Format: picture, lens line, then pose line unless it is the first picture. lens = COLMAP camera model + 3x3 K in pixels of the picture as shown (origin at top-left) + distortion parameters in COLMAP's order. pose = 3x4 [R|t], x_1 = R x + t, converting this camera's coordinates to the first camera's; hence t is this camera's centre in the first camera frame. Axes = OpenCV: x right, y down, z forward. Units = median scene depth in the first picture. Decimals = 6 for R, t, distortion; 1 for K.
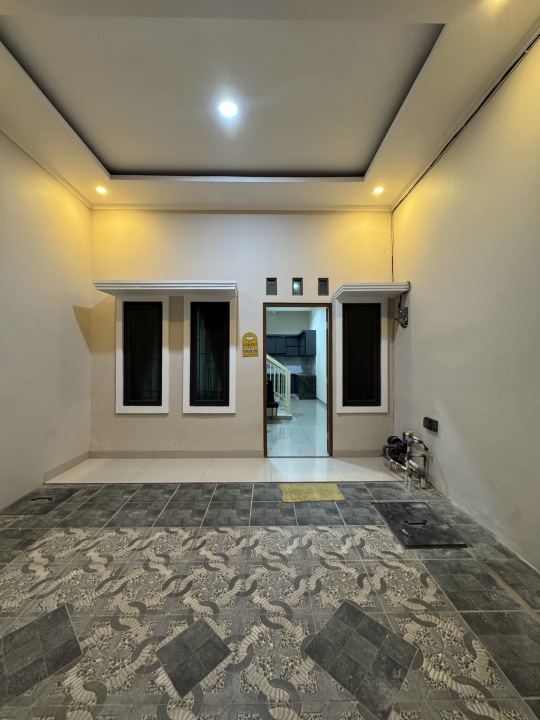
lens RADIAL K [[290.6, 0, 270.0], [0, 290.6, 360.0], [0, 0, 1]] dist [-0.000135, 0.000133]
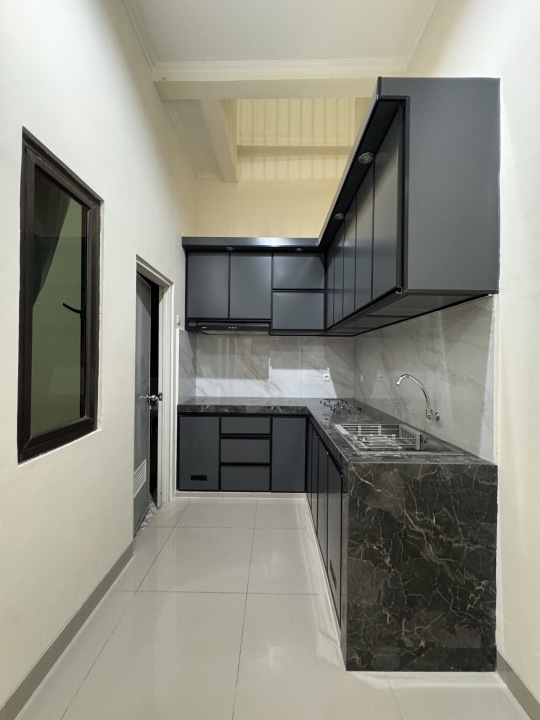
lens RADIAL K [[290.6, 0, 270.0], [0, 290.6, 360.0], [0, 0, 1]] dist [-0.000135, 0.000133]
pose [[0.999694, 0.011568, -0.021866, 0.142369], [-0.011535, 0.999932, 0.001630, 0.026357], [0.021884, -0.001378, 0.999760, 1.772457]]
